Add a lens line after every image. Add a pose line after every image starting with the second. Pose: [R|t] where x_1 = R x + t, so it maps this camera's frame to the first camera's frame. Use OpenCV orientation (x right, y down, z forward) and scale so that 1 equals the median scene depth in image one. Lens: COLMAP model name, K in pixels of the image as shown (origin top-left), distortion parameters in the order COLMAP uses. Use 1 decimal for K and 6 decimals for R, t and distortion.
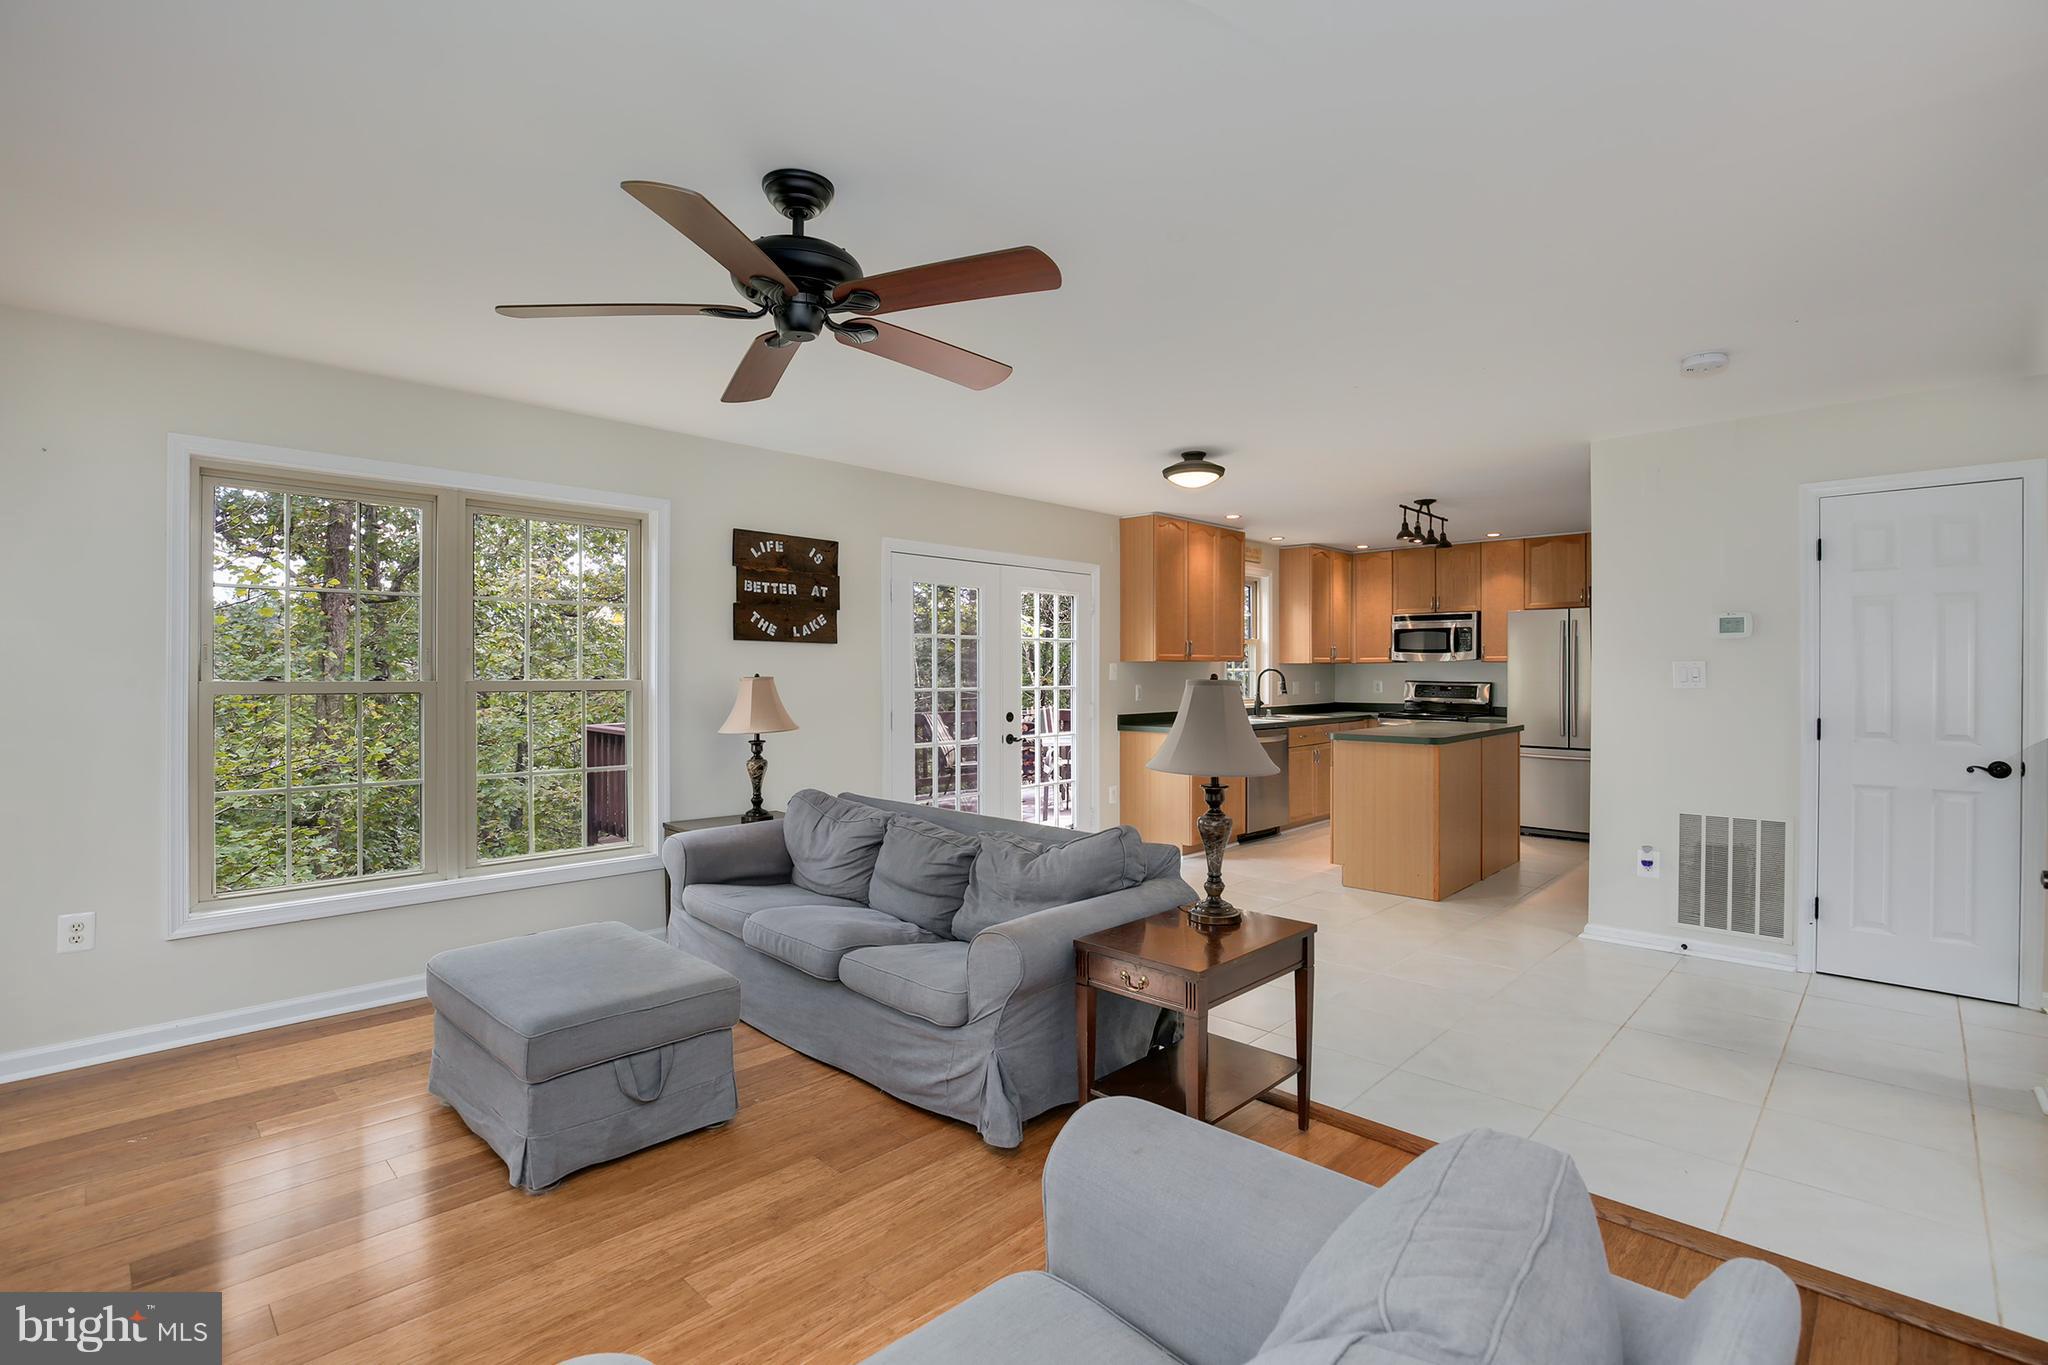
lens RADIAL K [[947.0, 0, 1019.6], [0, 947.0, 679.7], [0, 0, 1]] dist [-0.031346, 0.005012]
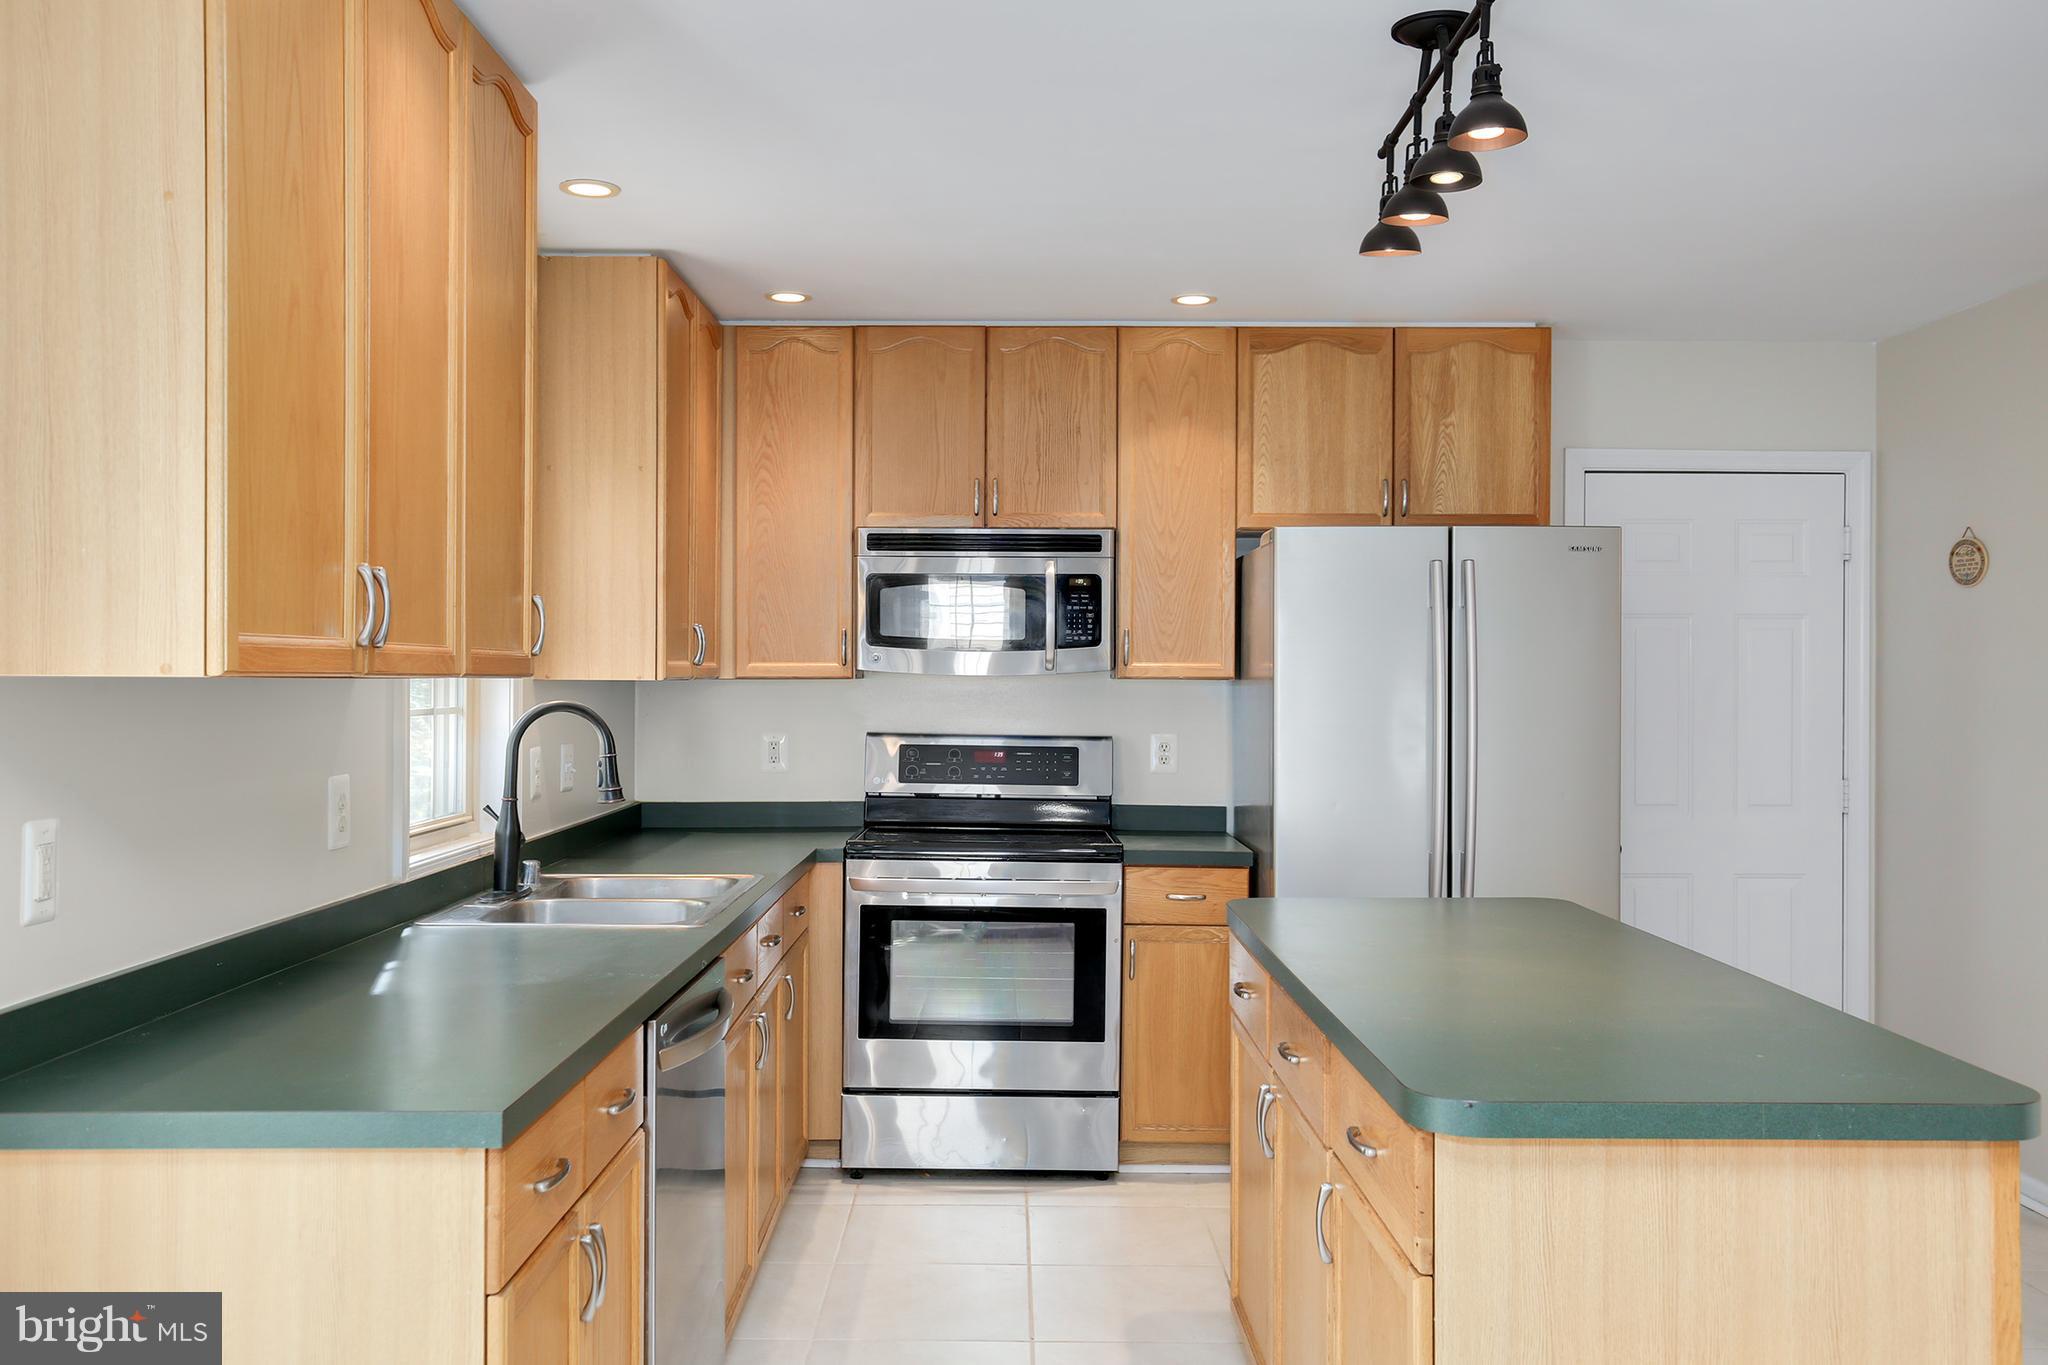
lens RADIAL K [[1689.9, 0, 1006.1], [0, 1689.9, 682.8], [0, 0, 1]] dist [0.011293, 0.006759]
pose [[0.716572, 0.001063, 0.697512, 0.045341], [0.004864, 0.999967, -0.006521, -0.017511], [-0.697496, 0.008066, 0.716543, 0.763376]]
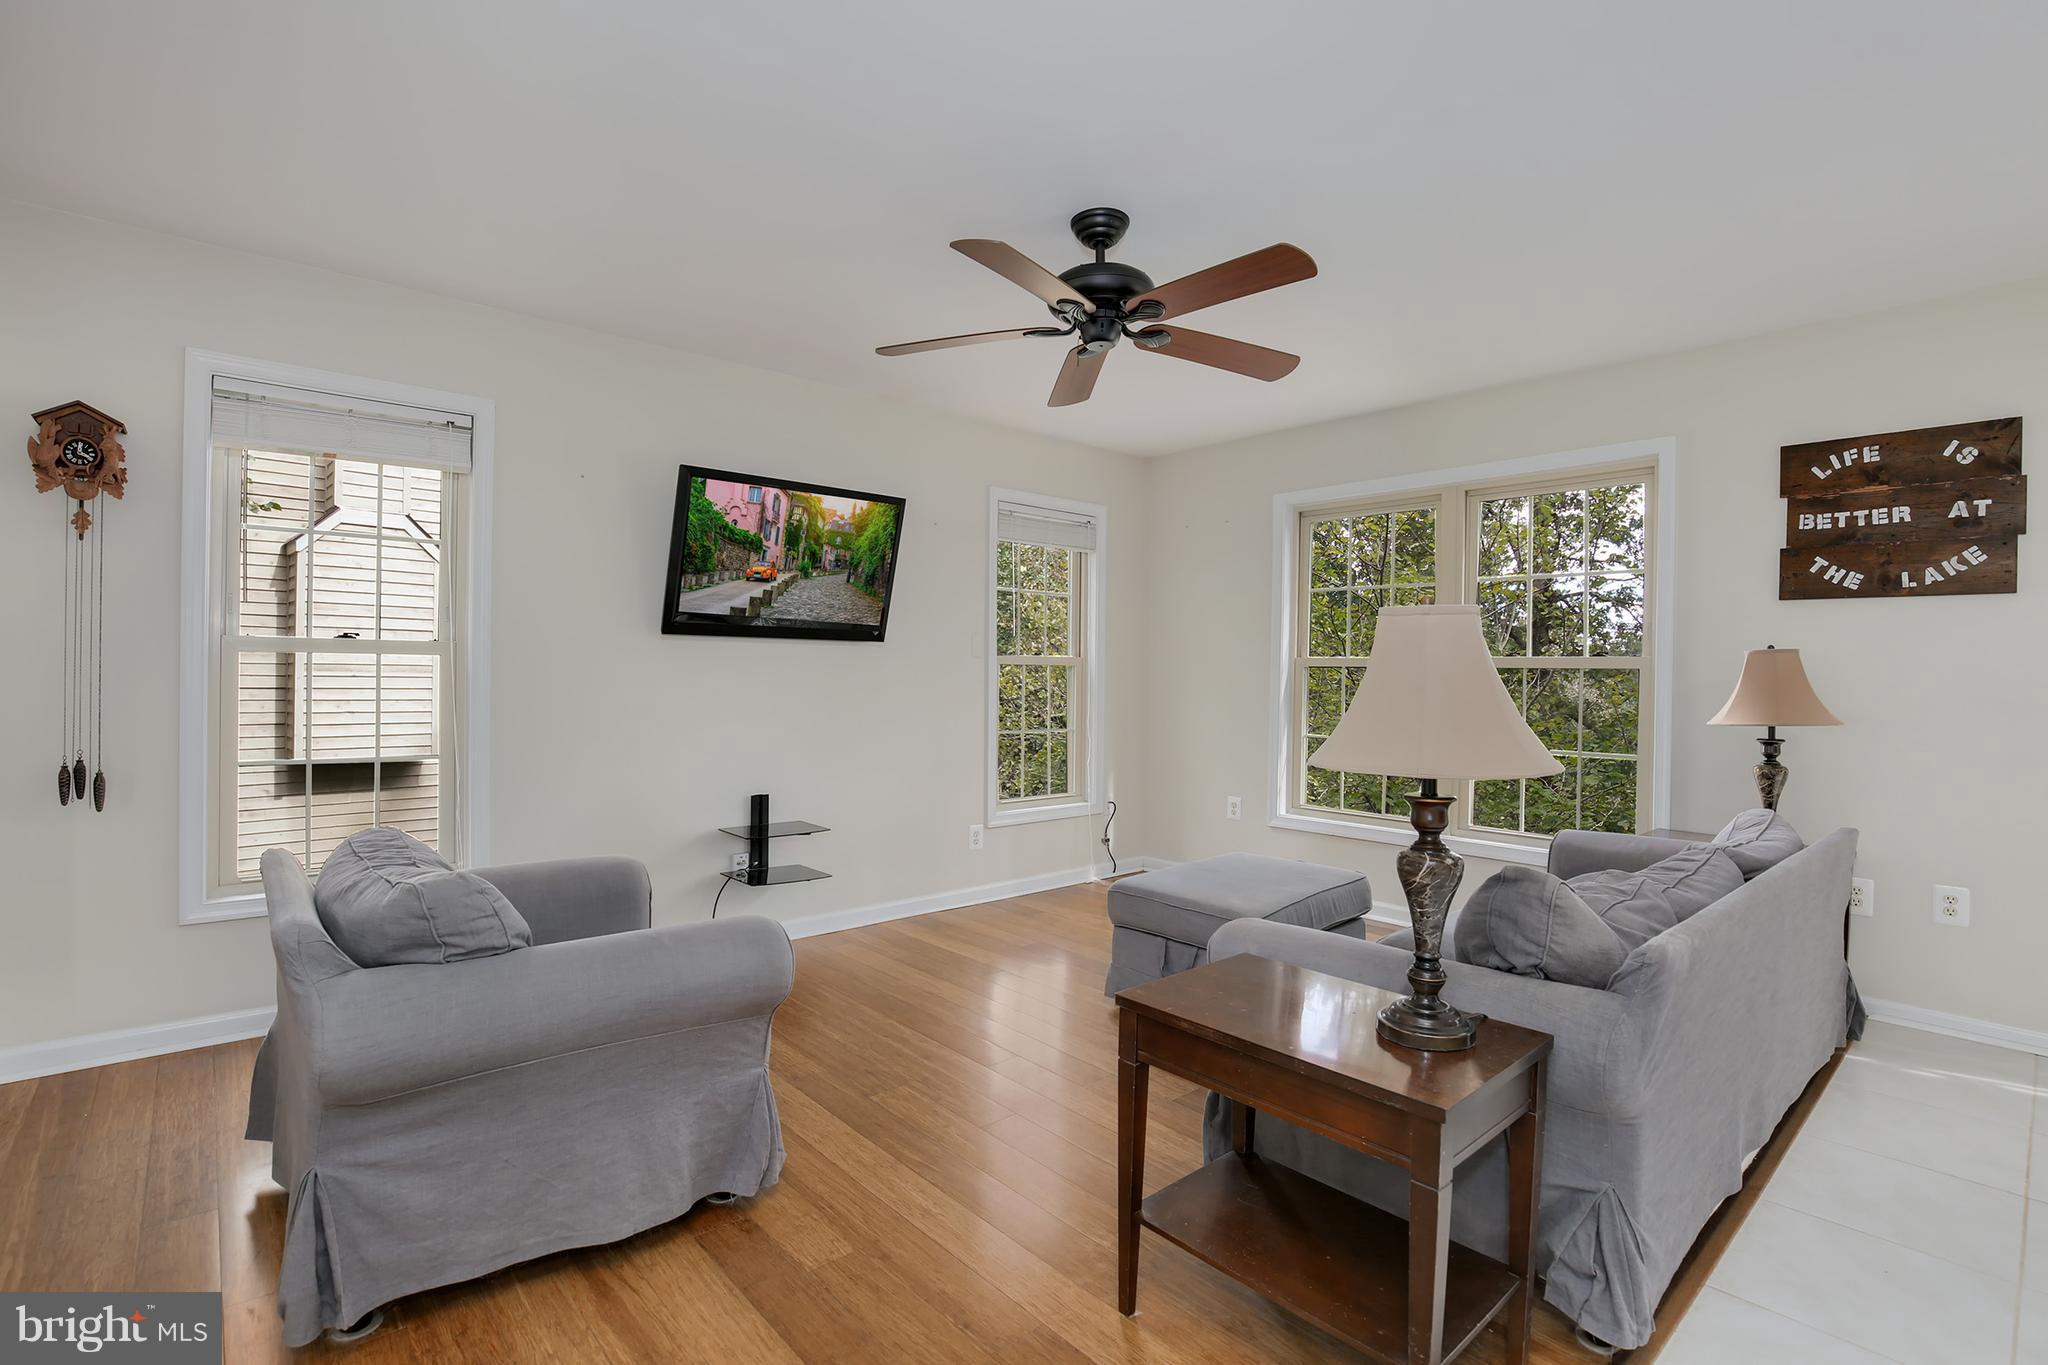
lens RADIAL K [[947.0, 0, 1025.4], [0, 947.0, 681.2], [0, 0, 1]] dist [-0.031346, 0.005012]
pose [[-0.070276, 0.002030, -0.997526, 0.337496], [-0.020778, 0.999778, 0.003498, 0.022155], [0.997311, 0.020972, -0.070218, 0.354888]]
